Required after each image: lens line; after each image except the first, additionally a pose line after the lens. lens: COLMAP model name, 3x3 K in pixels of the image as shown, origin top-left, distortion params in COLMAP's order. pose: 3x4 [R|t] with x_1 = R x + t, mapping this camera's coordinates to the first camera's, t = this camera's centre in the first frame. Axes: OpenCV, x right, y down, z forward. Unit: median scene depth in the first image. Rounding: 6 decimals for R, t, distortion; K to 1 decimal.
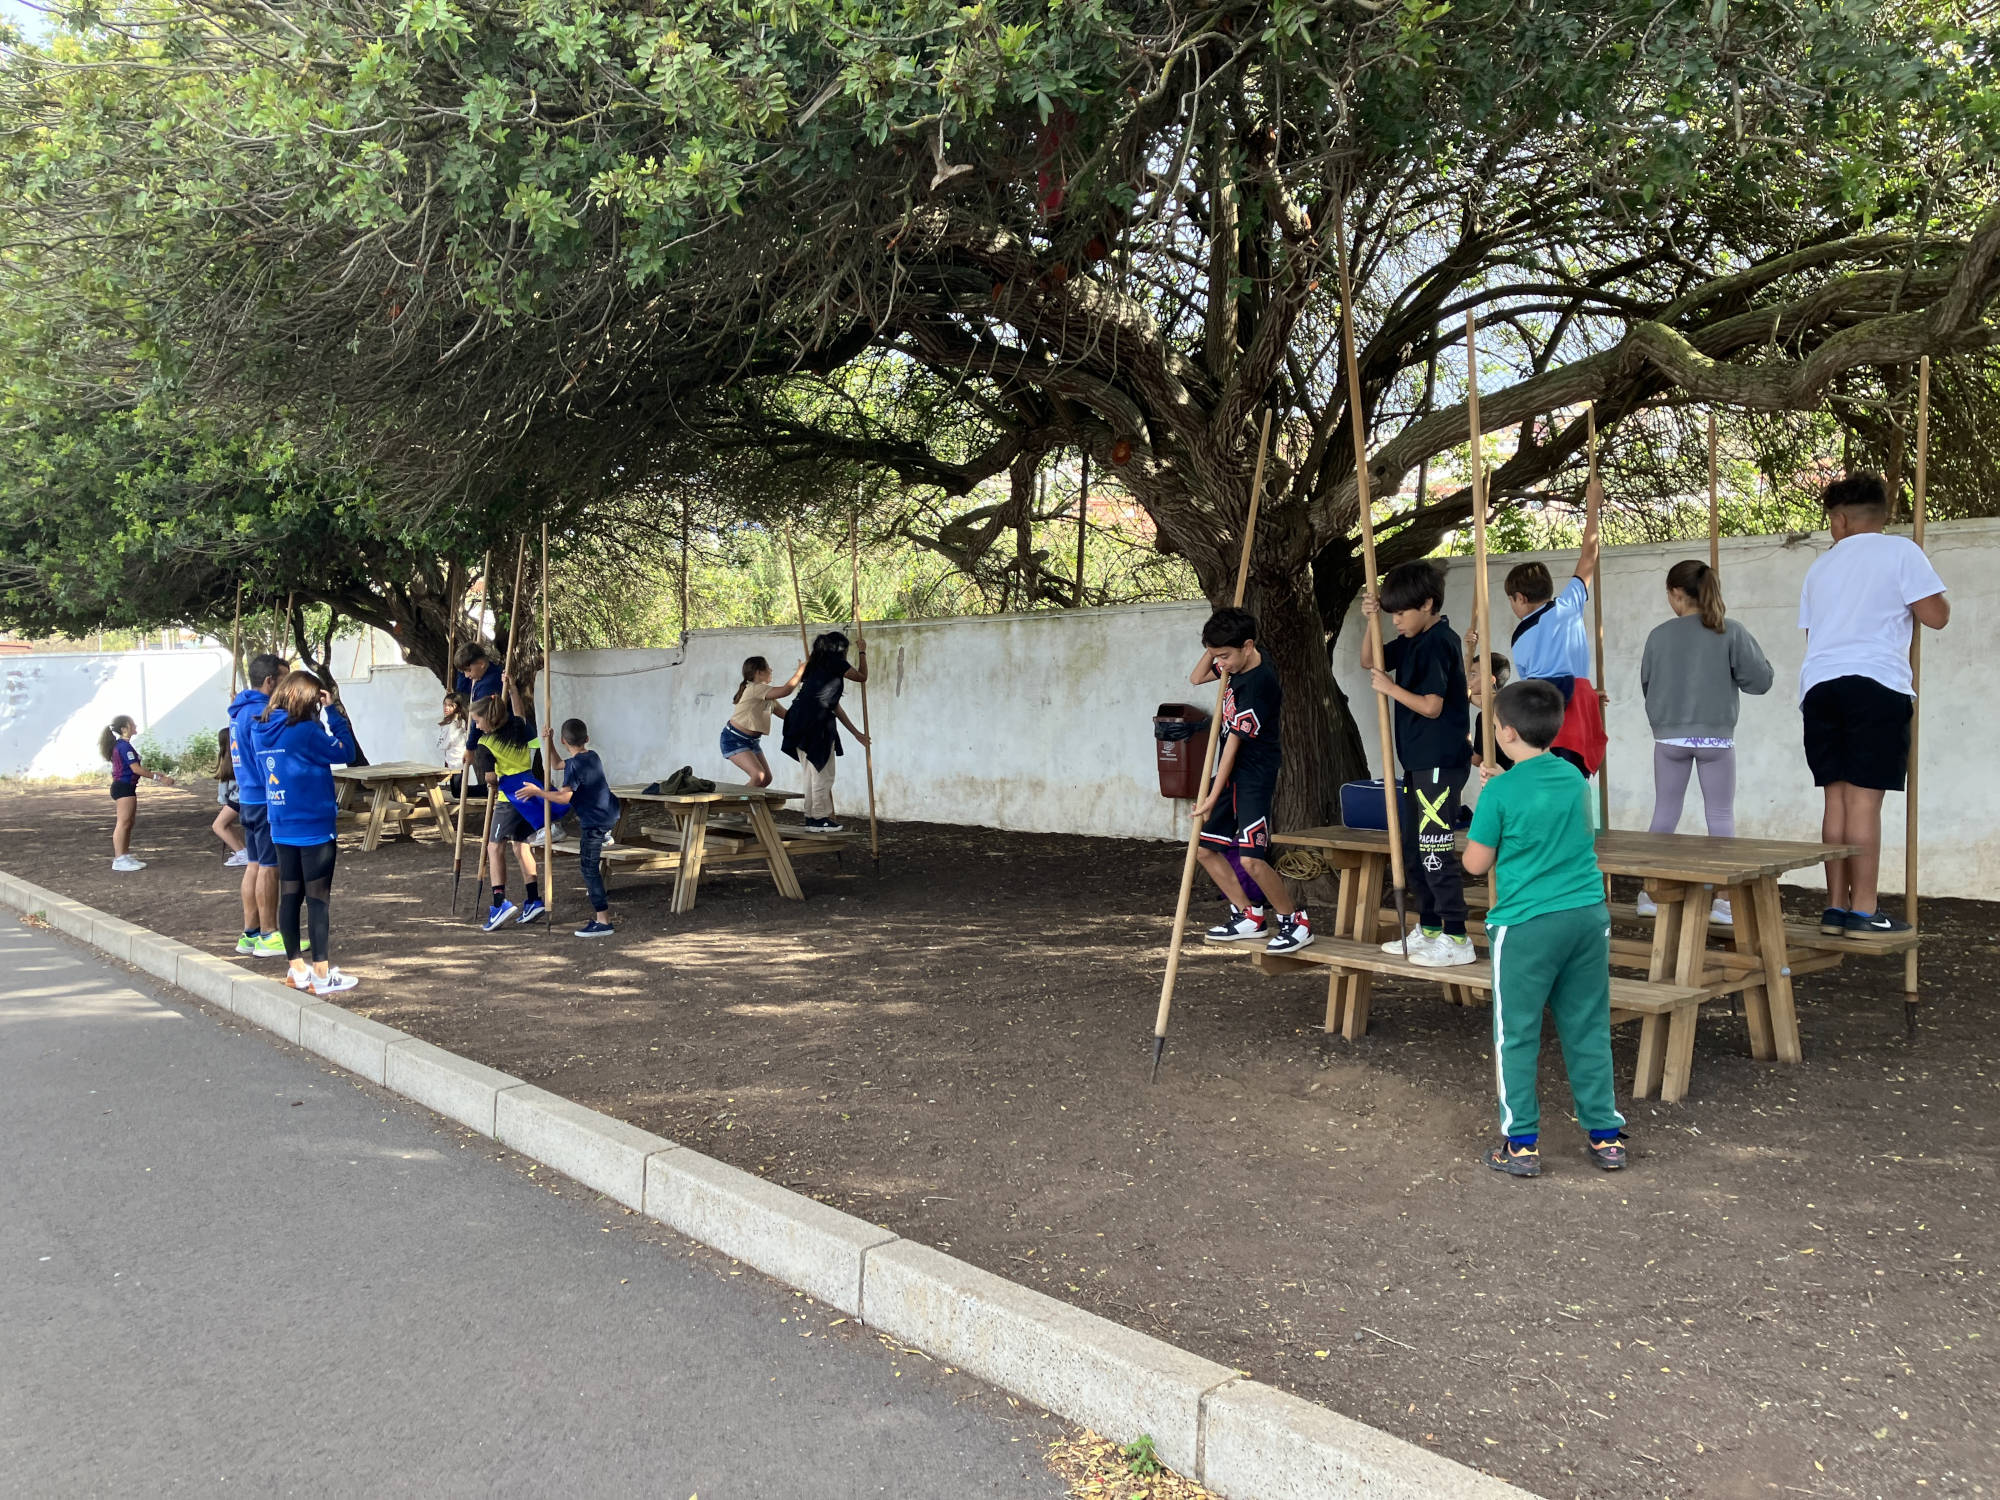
lens RADIAL K [[1633.9, 0, 997.8], [0, 1633.9, 795.0], [0, 0, 1]] dist [0.031691, -0.012685]
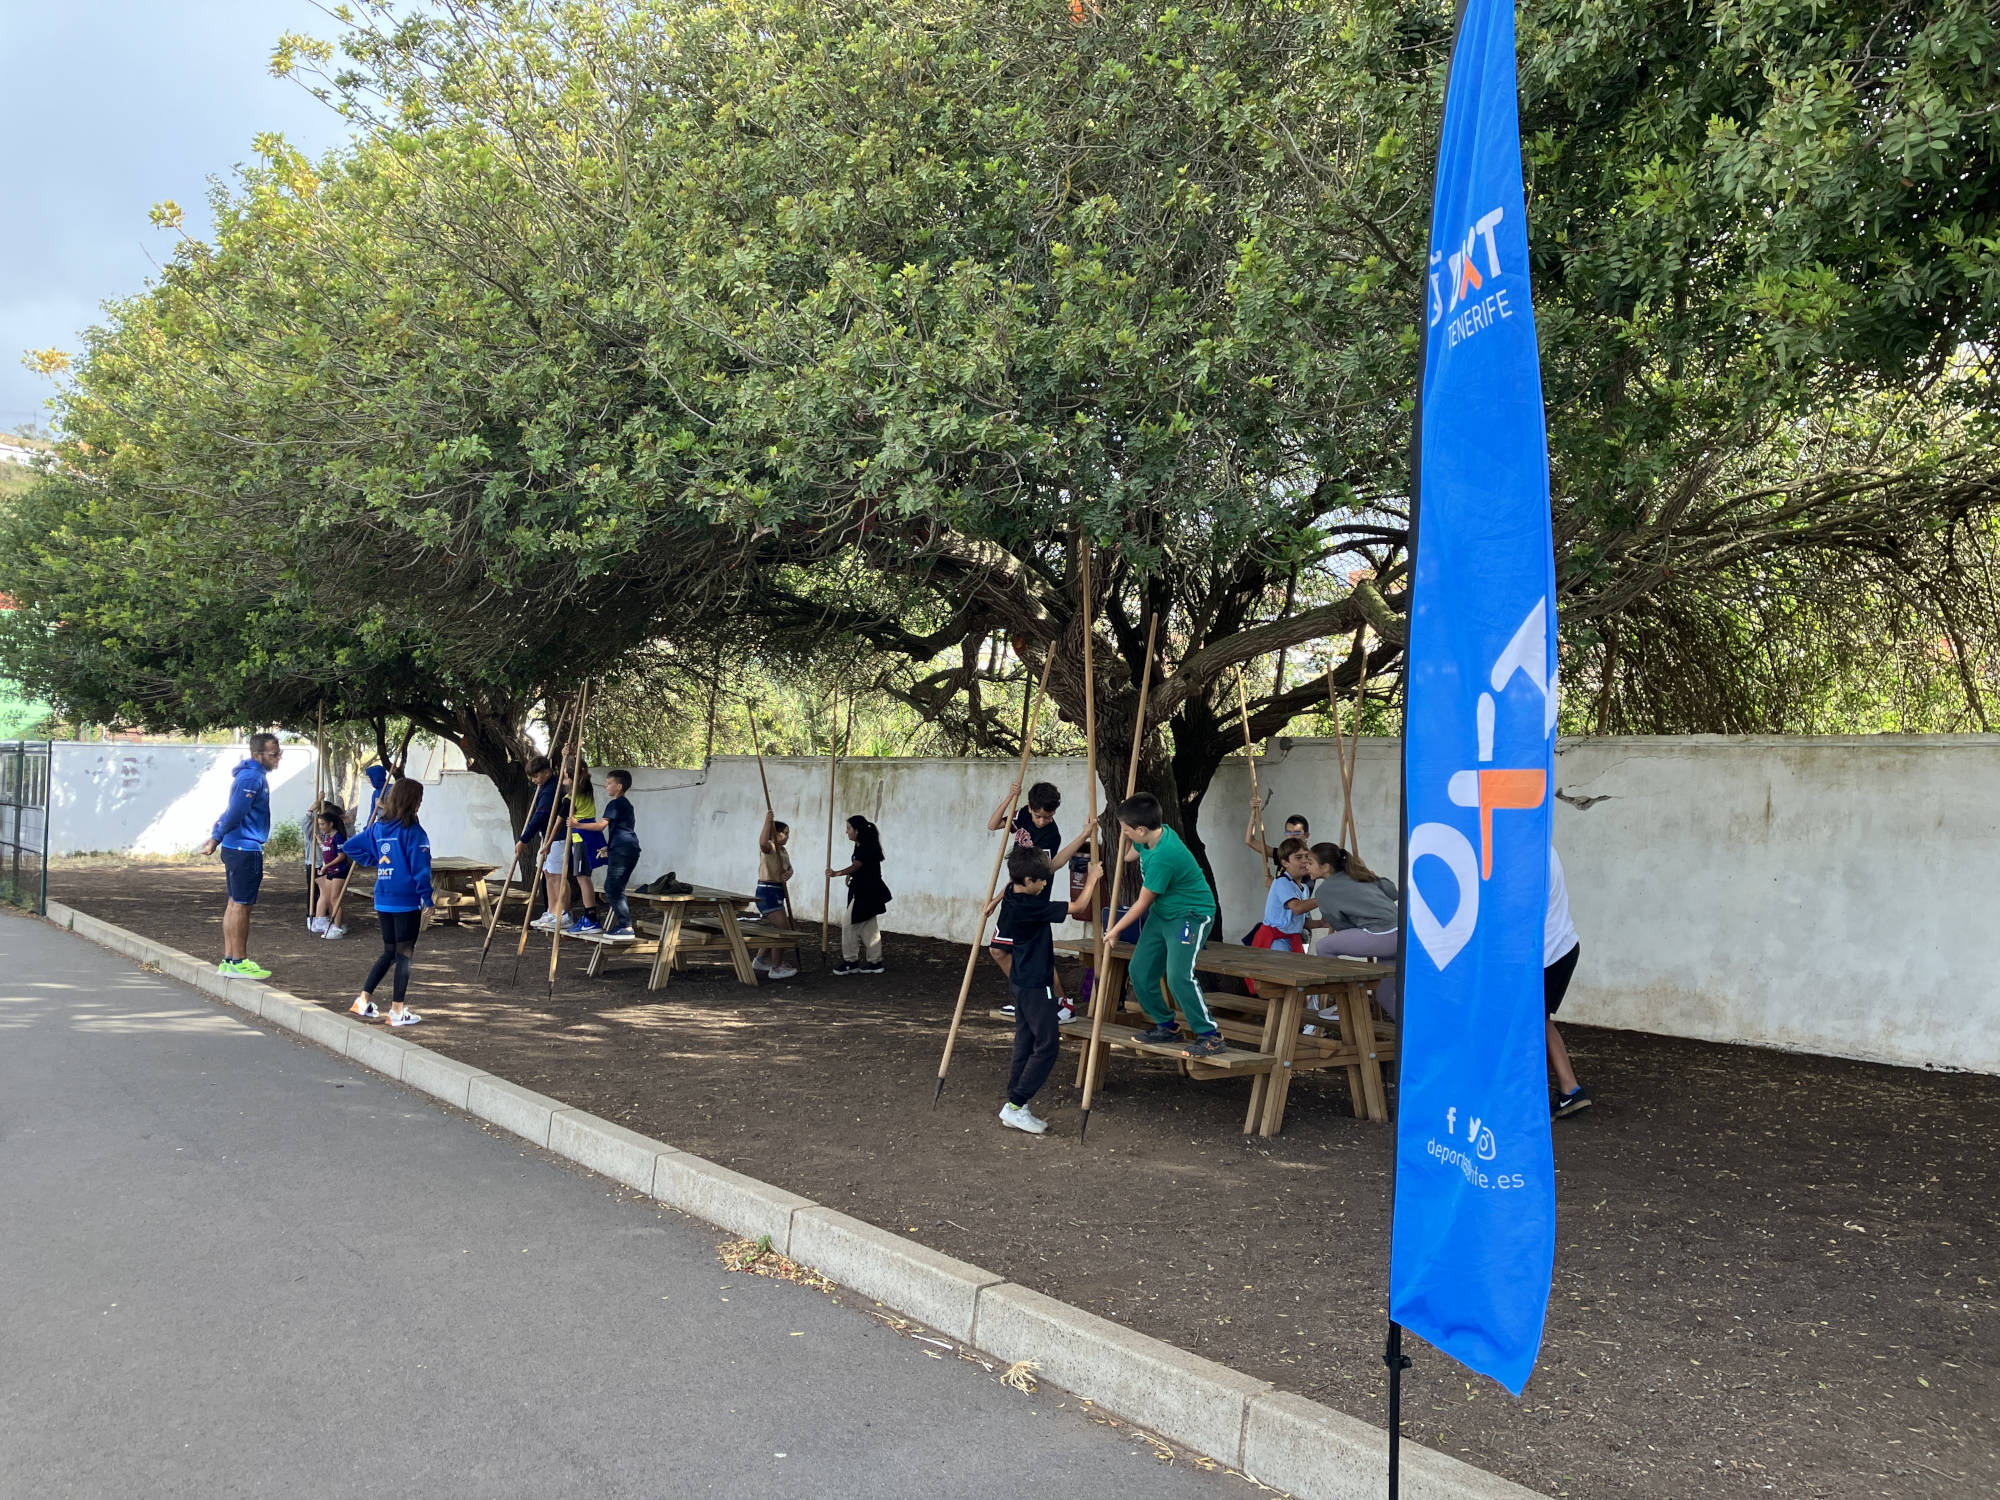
lens RADIAL K [[1672.6, 0, 997.2], [0, 1672.6, 758.9], [0, 0, 1]] dist [0.025738, -0.023983]
pose [[0.997398, 0.051774, -0.050158, 0.115628], [-0.056424, 0.993760, -0.096220, 0.005312], [0.044863, 0.098800, 0.994095, -0.259979]]
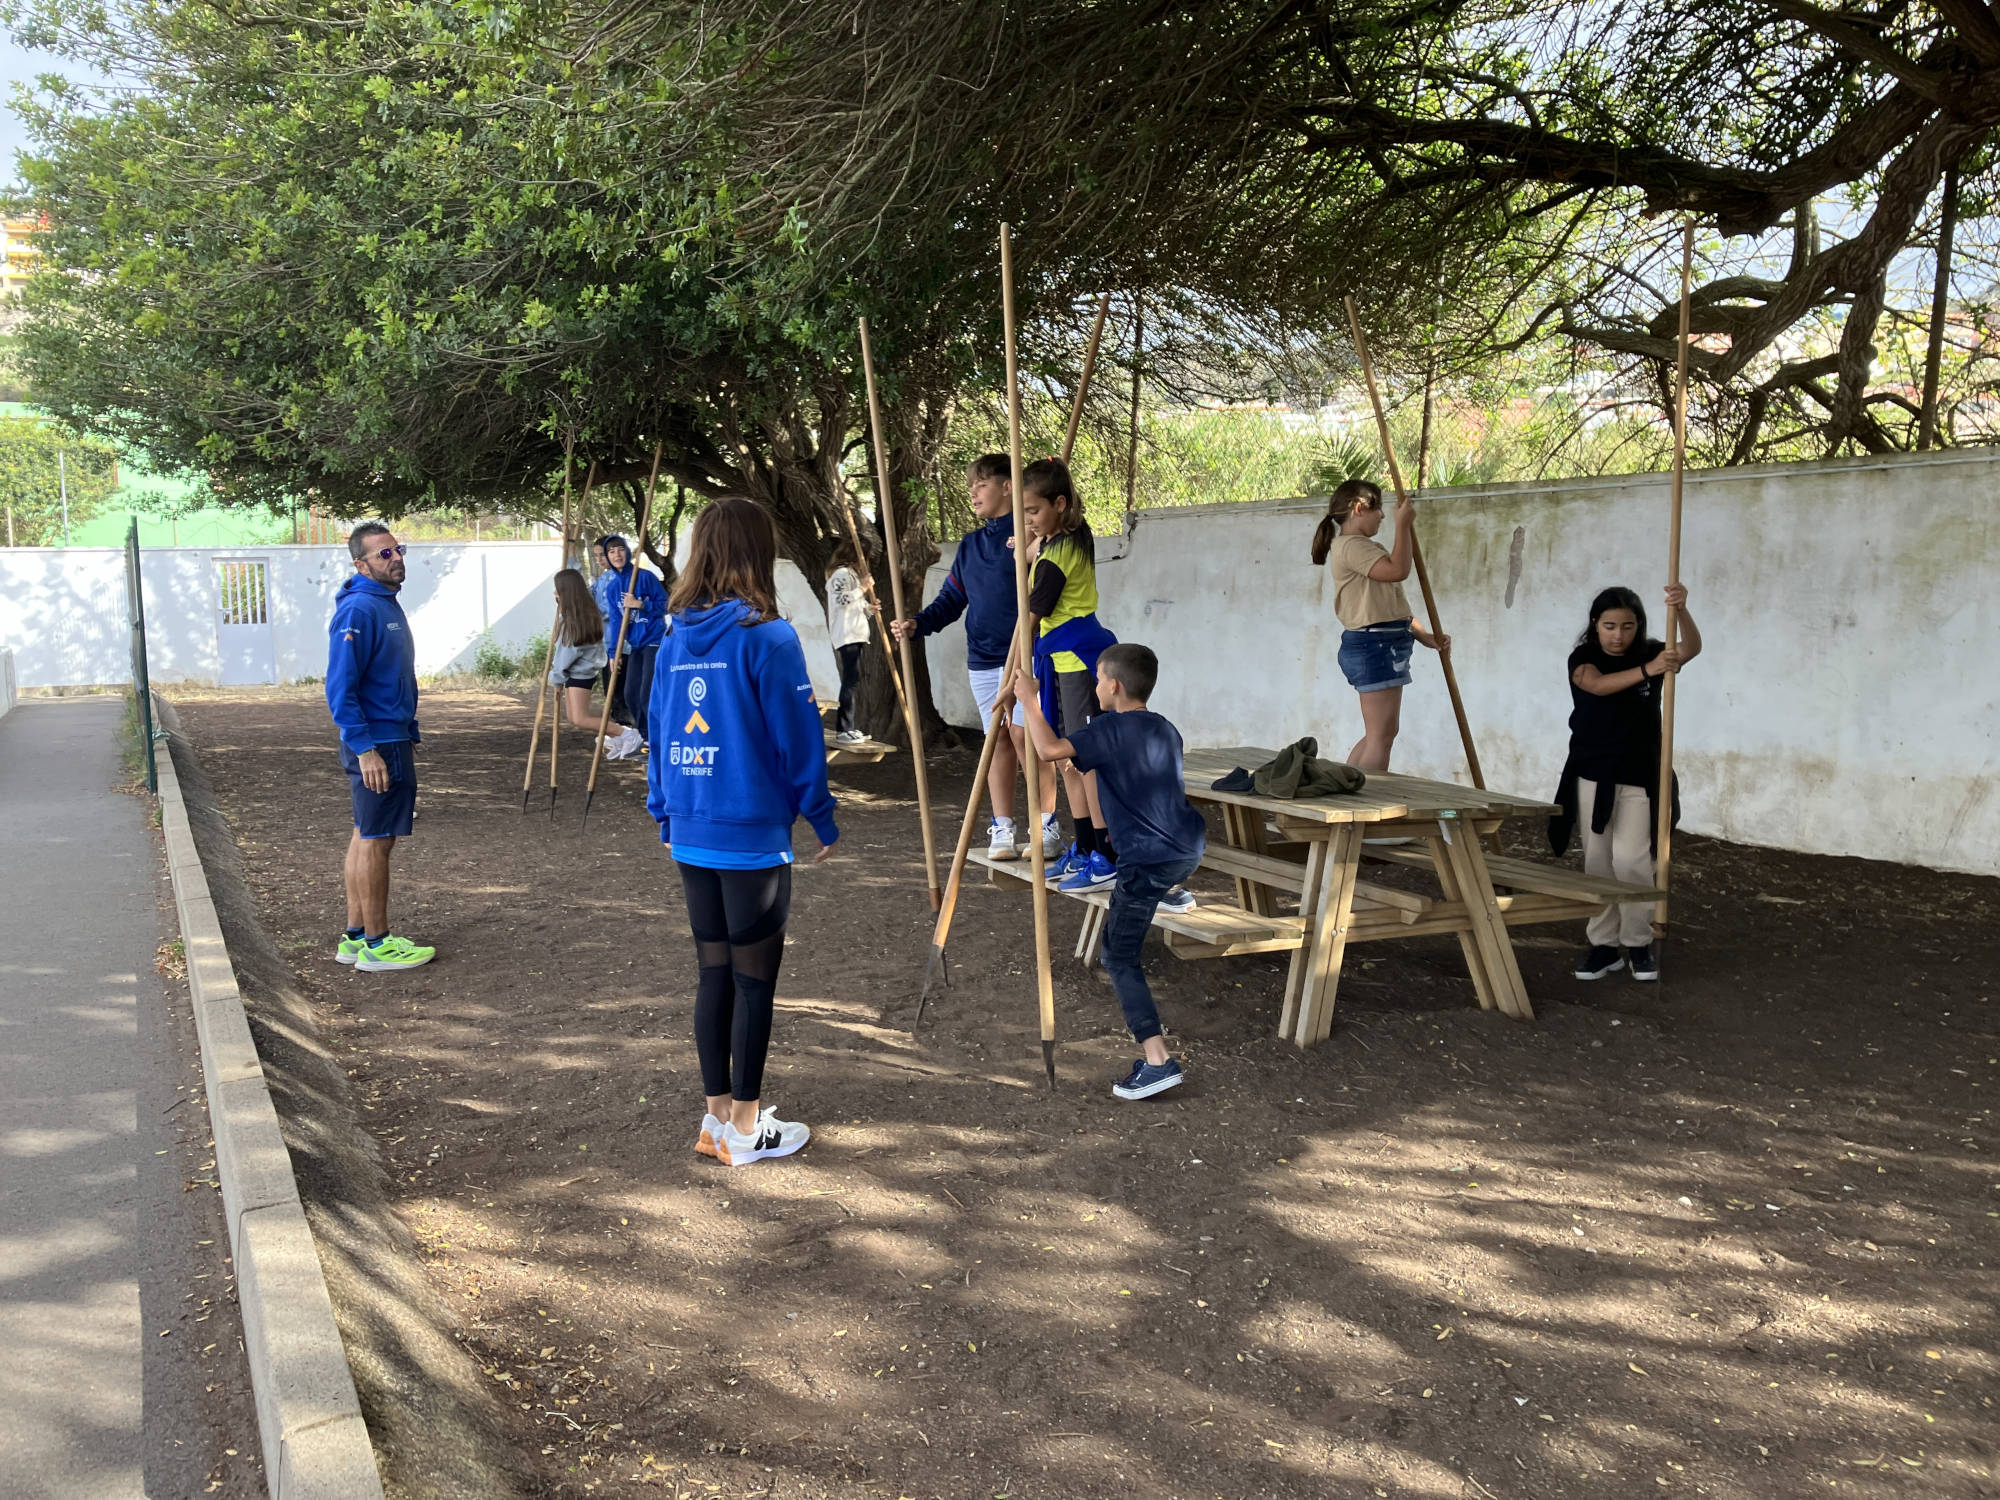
lens RADIAL K [[1633.9, 0, 997.8], [0, 1633.9, 795.0], [0, 0, 1]] dist [0.031691, -0.012685]
pose [[0.979523, 0.045424, -0.196139, -0.184153], [-0.035275, 0.997867, 0.054937, -0.024143], [0.198216, -0.046894, 0.979036, 0.498888]]
